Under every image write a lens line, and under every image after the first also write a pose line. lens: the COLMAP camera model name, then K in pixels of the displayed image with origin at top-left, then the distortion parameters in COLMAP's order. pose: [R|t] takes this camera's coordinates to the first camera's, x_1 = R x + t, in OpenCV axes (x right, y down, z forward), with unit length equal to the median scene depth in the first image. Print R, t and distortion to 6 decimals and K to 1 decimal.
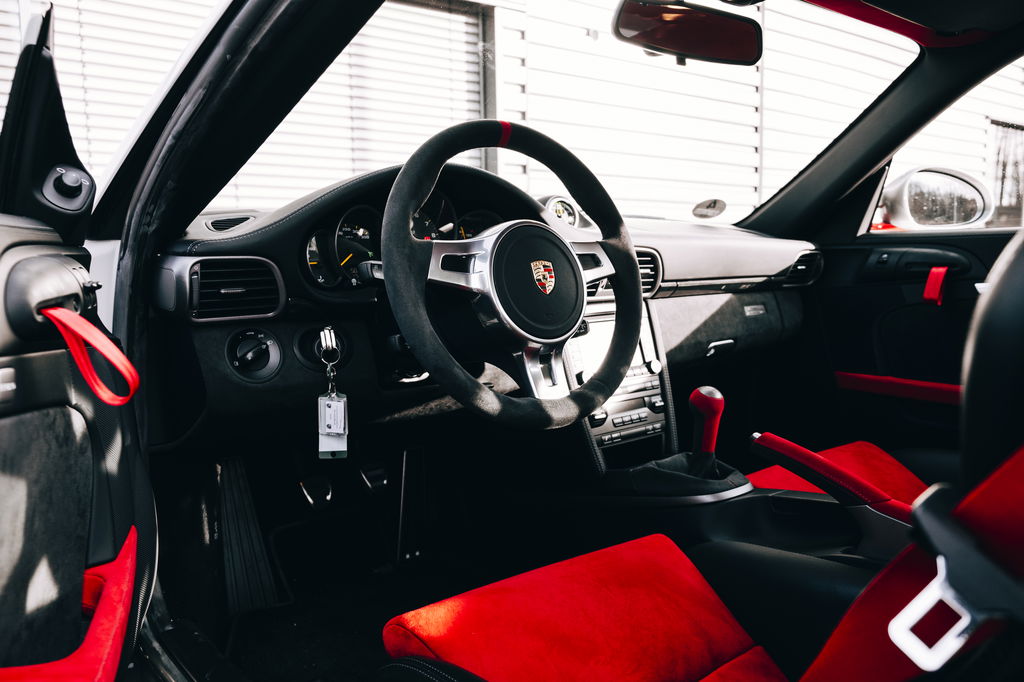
lens RADIAL K [[751.8, 0, 512.0], [0, 751.8, 341.0], [0, 0, 1]] dist [0.006407, 0.006019]
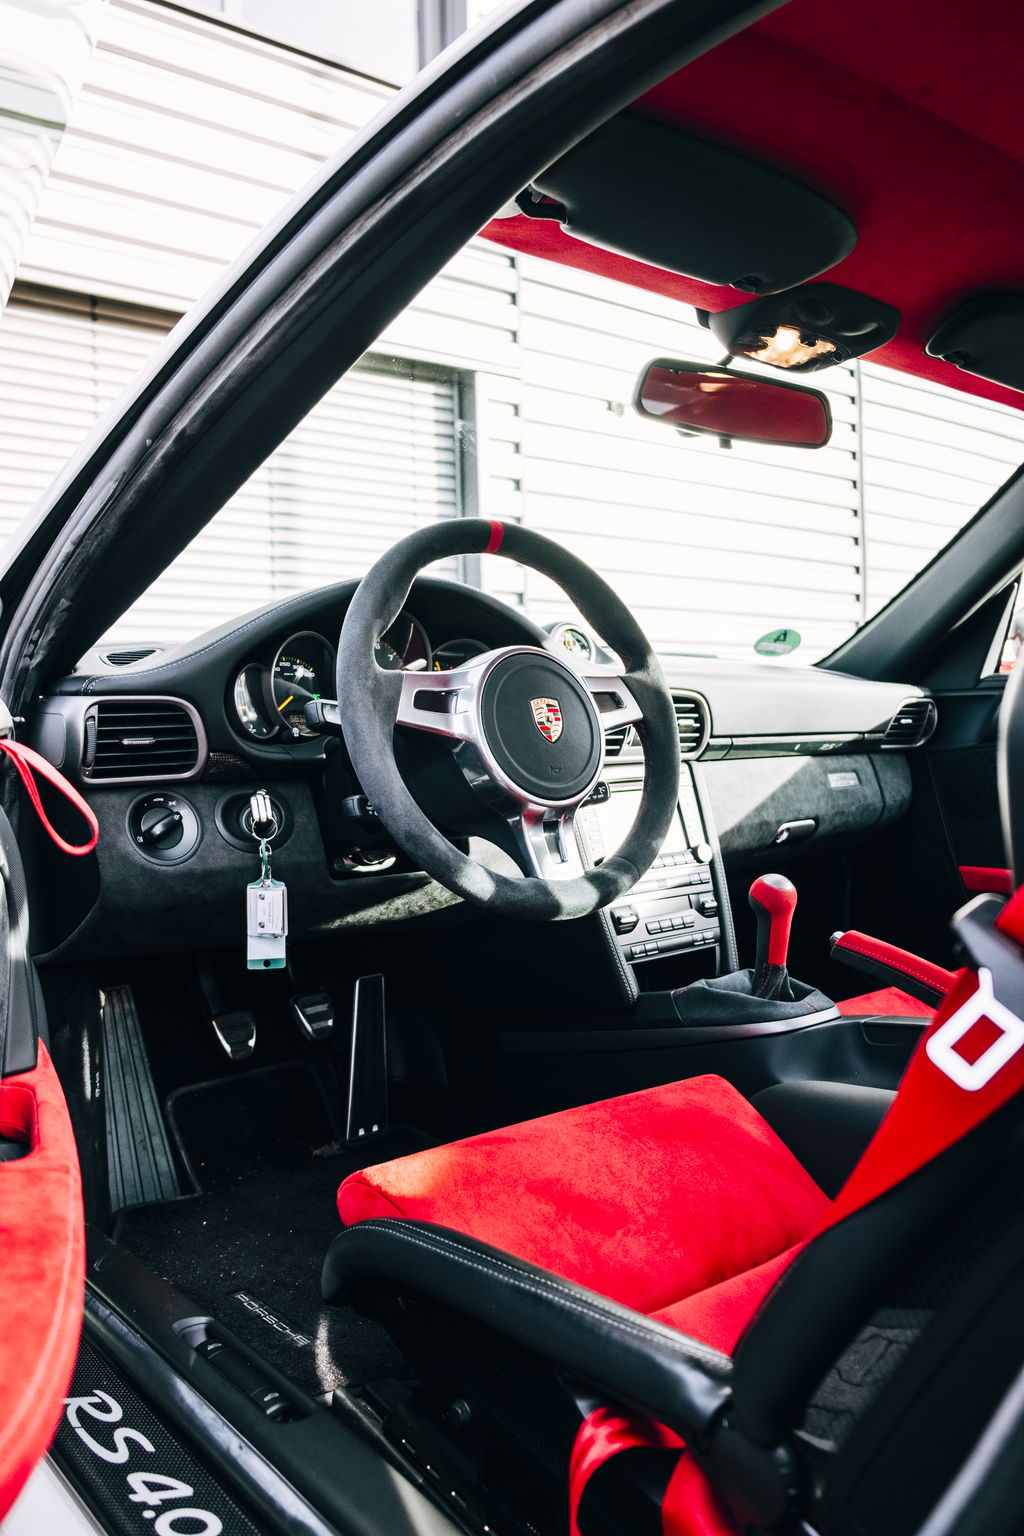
lens RADIAL K [[1125.8, 0, 512.0], [0, 1125.8, 768.0], [0, 0, 1]] dist [-0.008670, -0.003923]
pose [[0.999922, -0.010254, 0.007178, -0.002154], [0.010783, 0.996891, -0.078053, 0.043711], [-0.006355, 0.078124, 0.996923, -0.110405]]
